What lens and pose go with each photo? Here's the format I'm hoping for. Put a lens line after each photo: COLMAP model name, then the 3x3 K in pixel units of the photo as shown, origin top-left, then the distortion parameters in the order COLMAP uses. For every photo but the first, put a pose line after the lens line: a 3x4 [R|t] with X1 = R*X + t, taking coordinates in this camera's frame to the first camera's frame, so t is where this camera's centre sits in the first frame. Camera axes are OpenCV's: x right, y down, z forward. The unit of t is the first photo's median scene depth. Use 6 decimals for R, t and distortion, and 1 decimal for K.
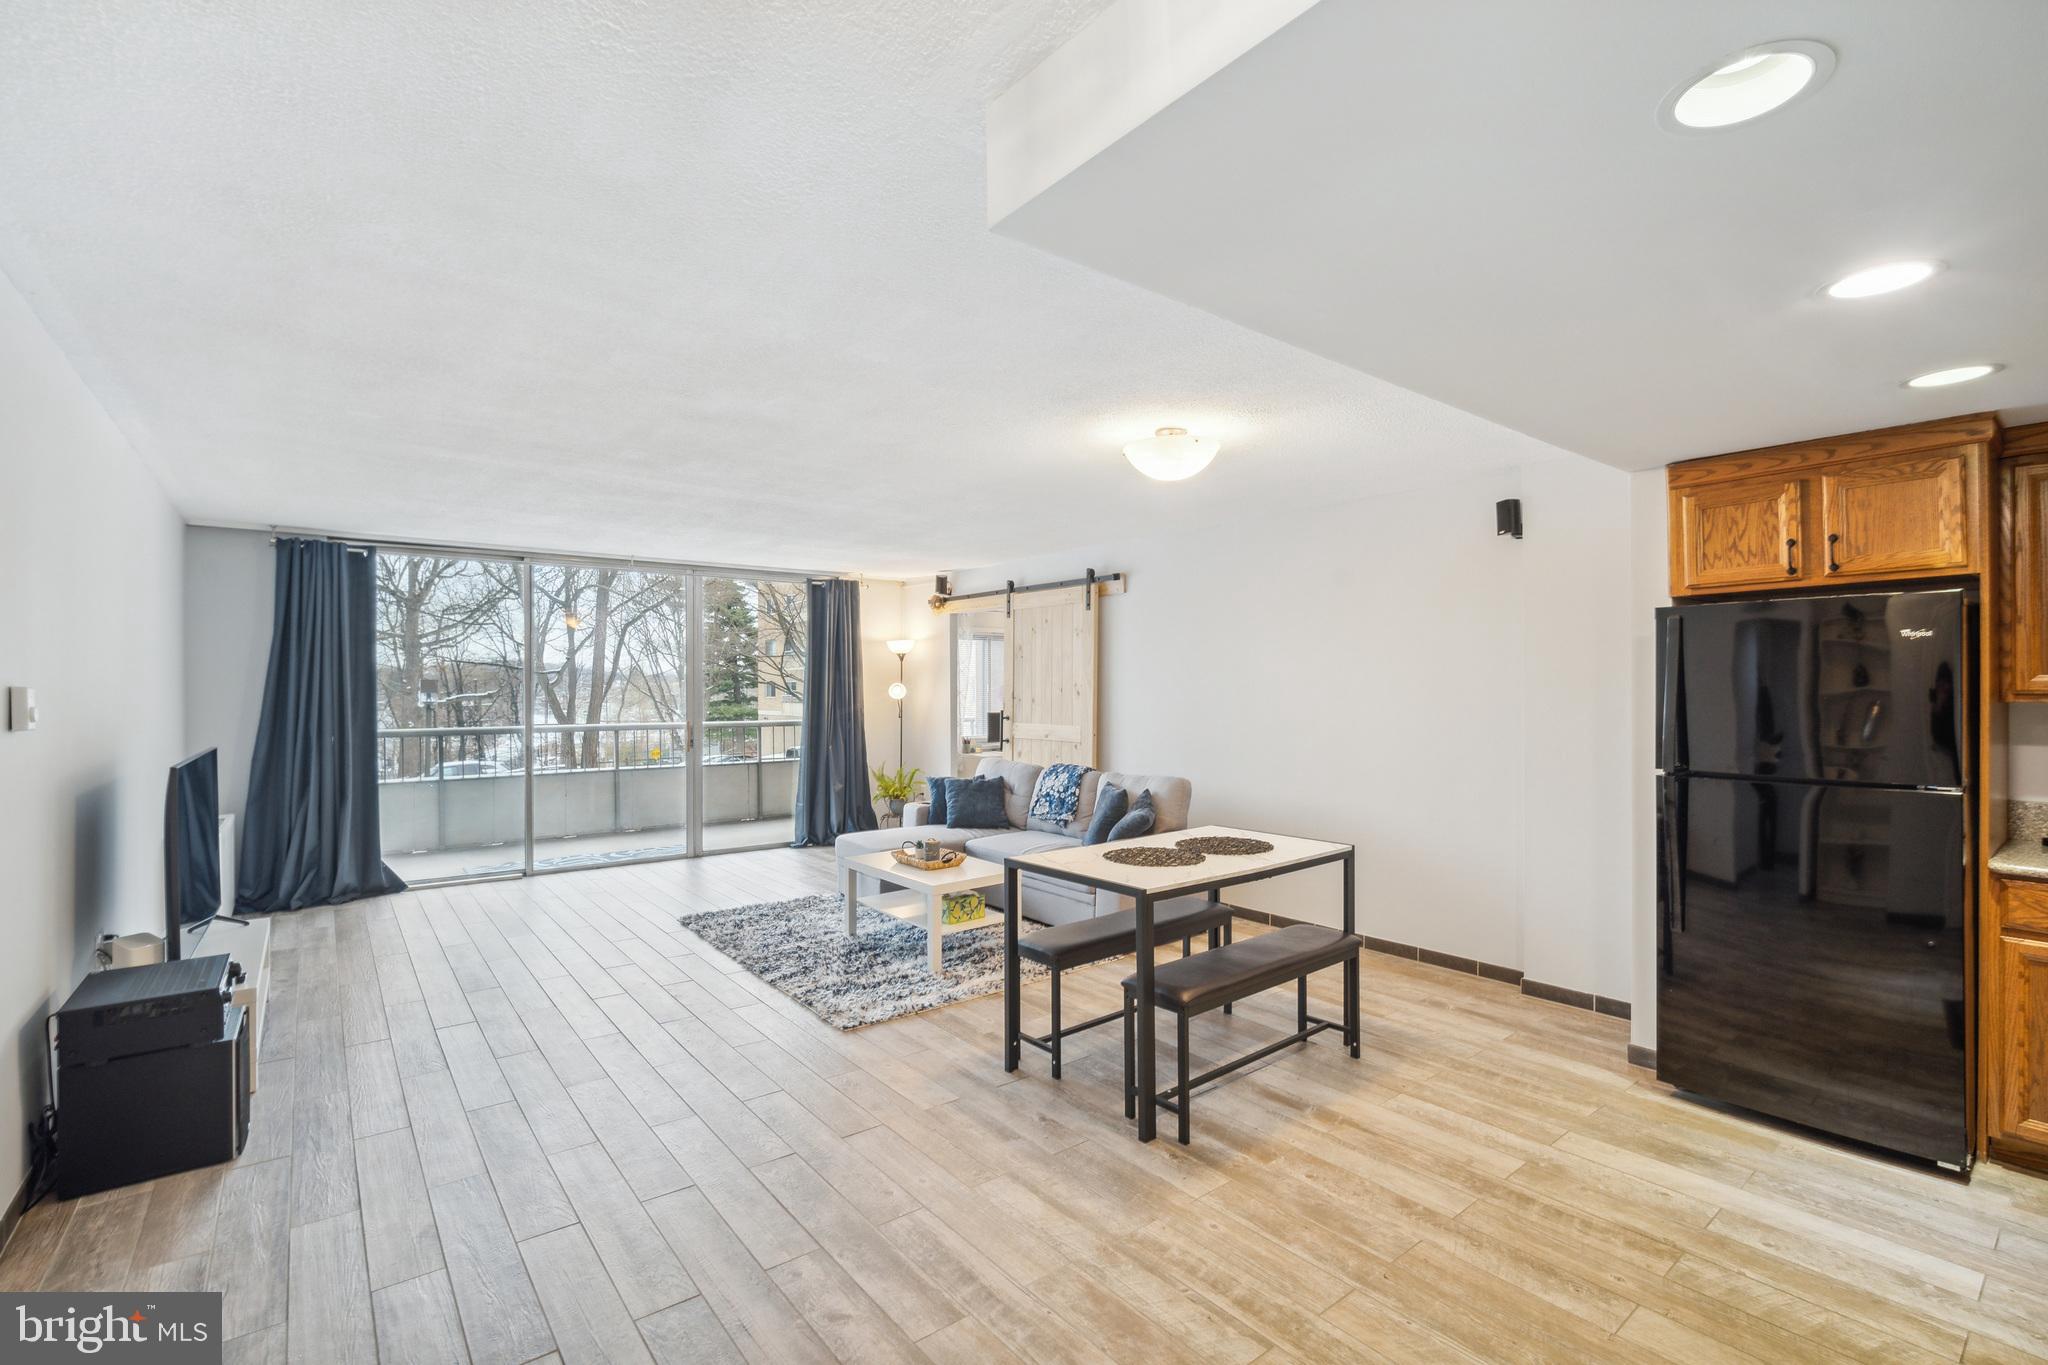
lens RADIAL K [[910.5, 0, 1024.9], [0, 910.5, 689.3], [0, 0, 1]] dist [-0.011575, 0.000336]
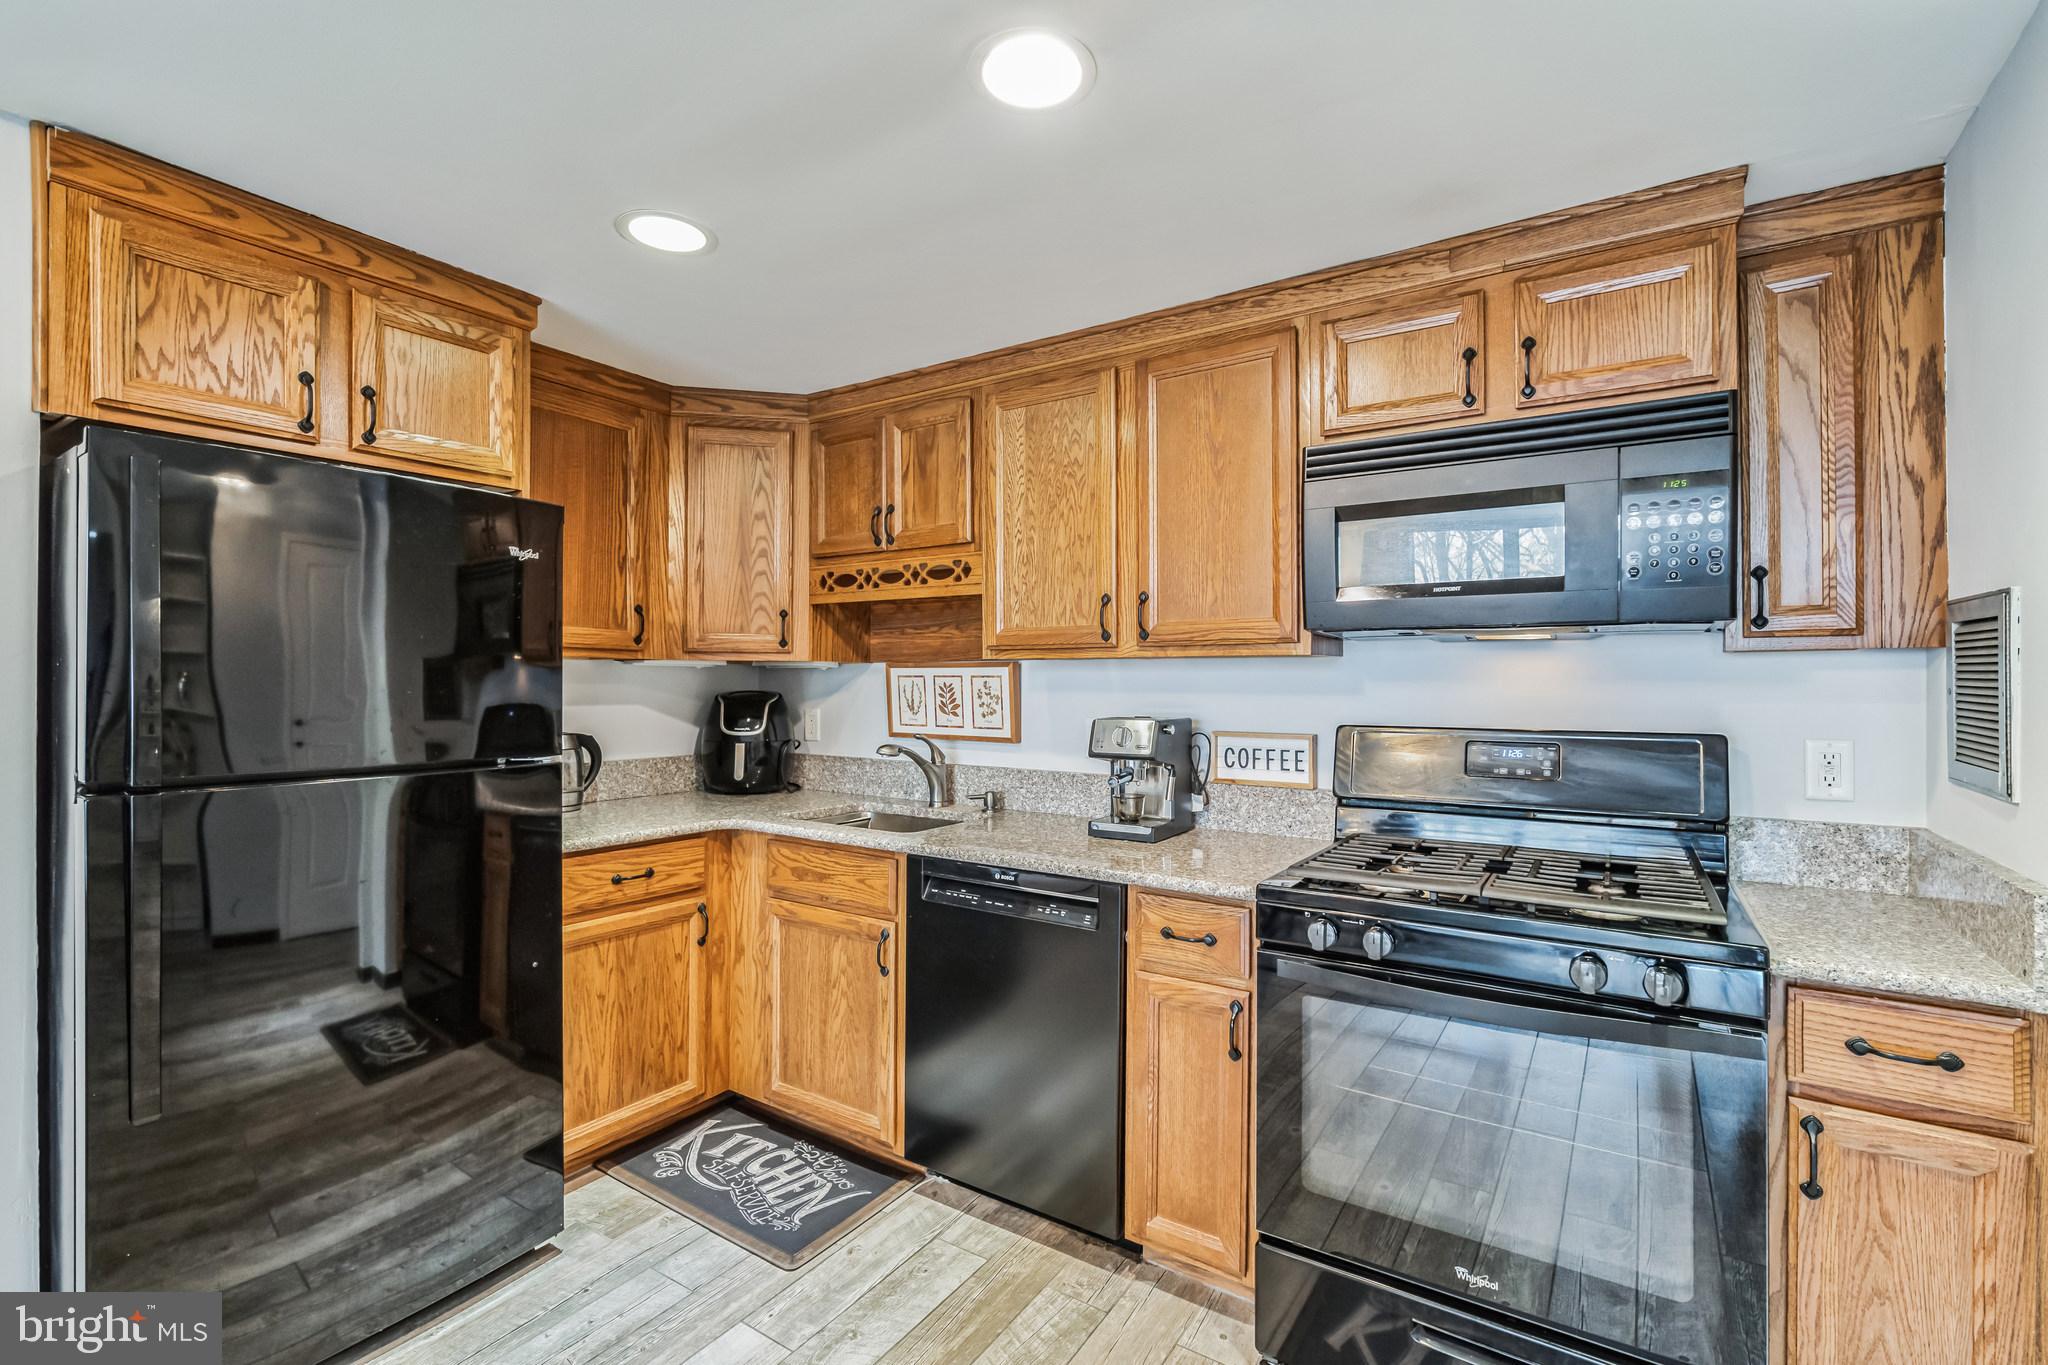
lens RADIAL K [[903.4, 0, 1024.0], [0, 903.4, 682.5], [0, 0, 1]] dist [-0.010988, 0.001349]
pose [[-0.318386, 0.000652, 0.947961, 0.066469], [-0.002840, 0.999995, -0.001642, 0.018865], [-0.947957, -0.003215, -0.318382, 0.362759]]
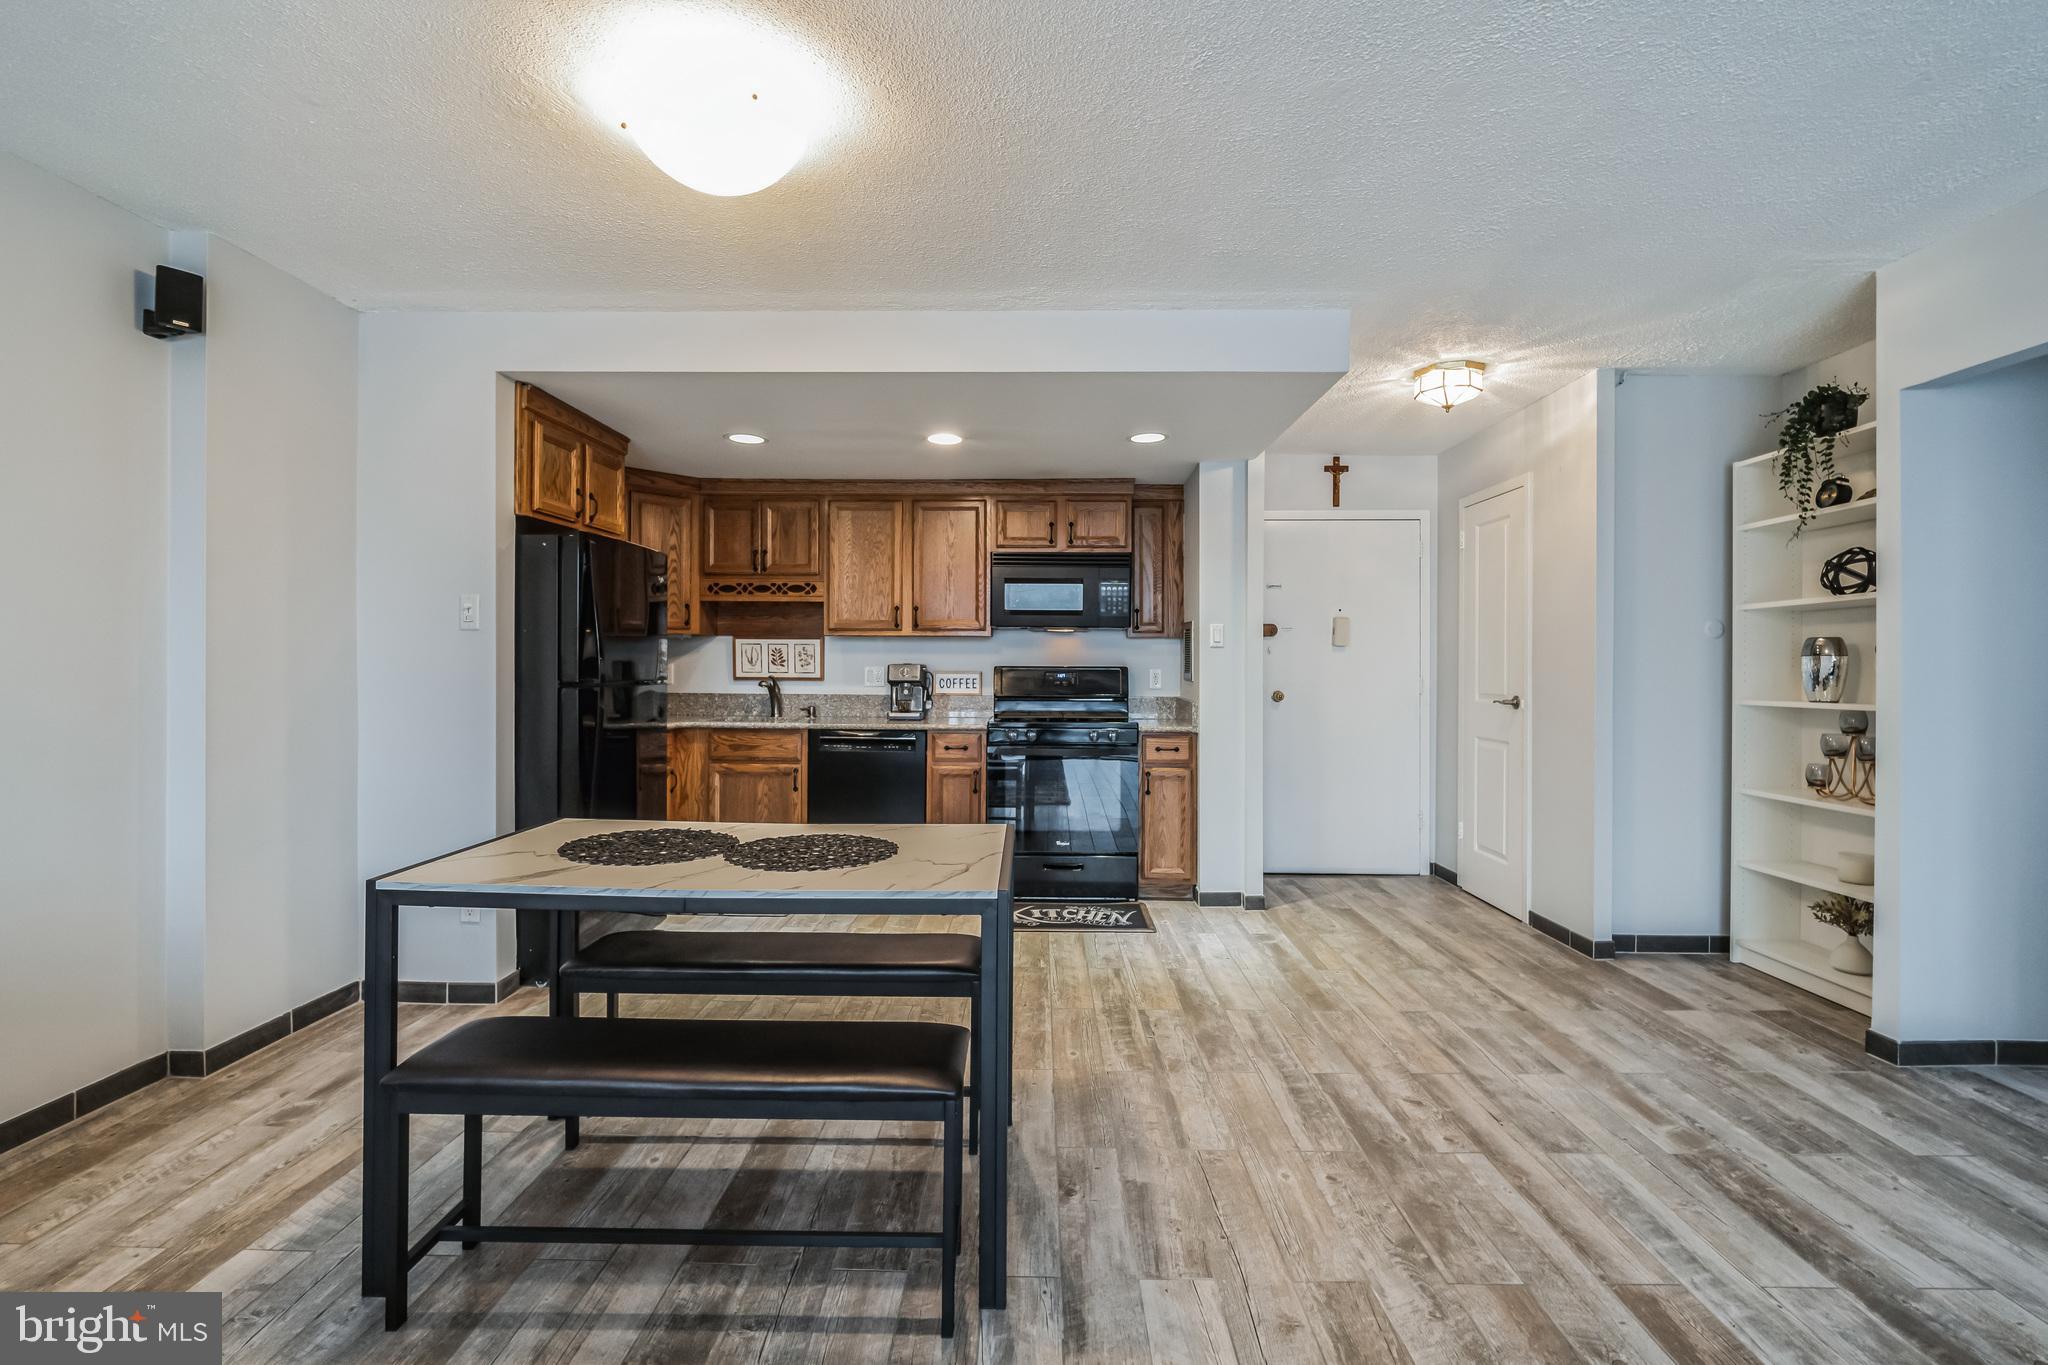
lens RADIAL K [[912.4, 0, 1022.2], [0, 912.4, 666.7], [0, 0, 1]] dist [-0.015747, 0.005764]
pose [[-0.771824, -0.004578, 0.635820, -0.194058], [-0.004967, 0.999987, 0.001170, 0.034320], [-0.635817, -0.002255, -0.771837, 0.771443]]
